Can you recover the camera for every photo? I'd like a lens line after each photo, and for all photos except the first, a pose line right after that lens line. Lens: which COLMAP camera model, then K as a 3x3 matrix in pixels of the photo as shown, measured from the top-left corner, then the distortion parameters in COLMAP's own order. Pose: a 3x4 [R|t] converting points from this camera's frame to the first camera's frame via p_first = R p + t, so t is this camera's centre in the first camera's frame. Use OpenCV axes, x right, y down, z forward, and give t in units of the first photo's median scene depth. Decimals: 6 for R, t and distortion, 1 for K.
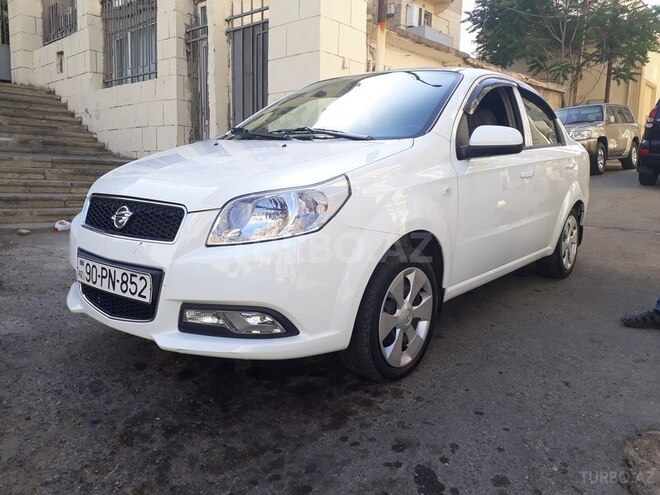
lens RADIAL K [[528.5, 0, 330.0], [0, 528.5, 247.5], [0, 0, 1]] dist [0.077047, -0.124717]
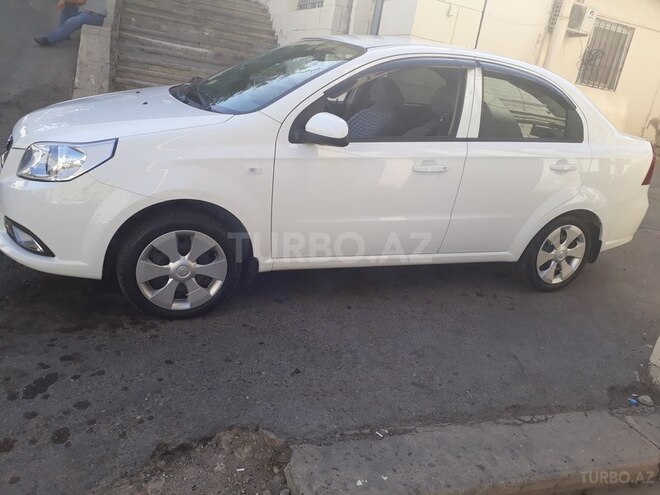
lens RADIAL K [[528.5, 0, 330.0], [0, 528.5, 247.5], [0, 0, 1]] dist [0.077047, -0.124717]
pose [[0.872453, 0.260033, -0.413774, 0.948058], [-0.200751, 0.962648, 0.181680, -0.206764], [0.445561, -0.075442, 0.892067, 0.113891]]
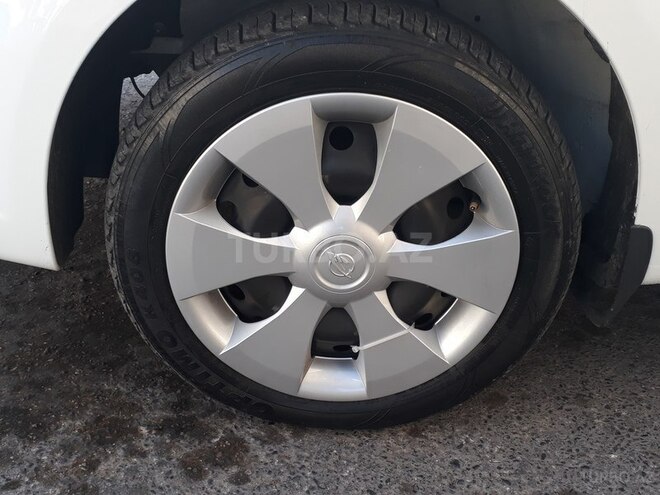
lens RADIAL K [[697.5, 0, 330.0], [0, 697.5, 247.5], [0, 0, 1]] dist [0.074504, -0.007883]
pose [[0.637555, 0.377801, -0.671409, 0.418693], [-0.161640, 0.917701, 0.362900, -0.016205], [0.753257, -0.122842, 0.646153, 0.792242]]
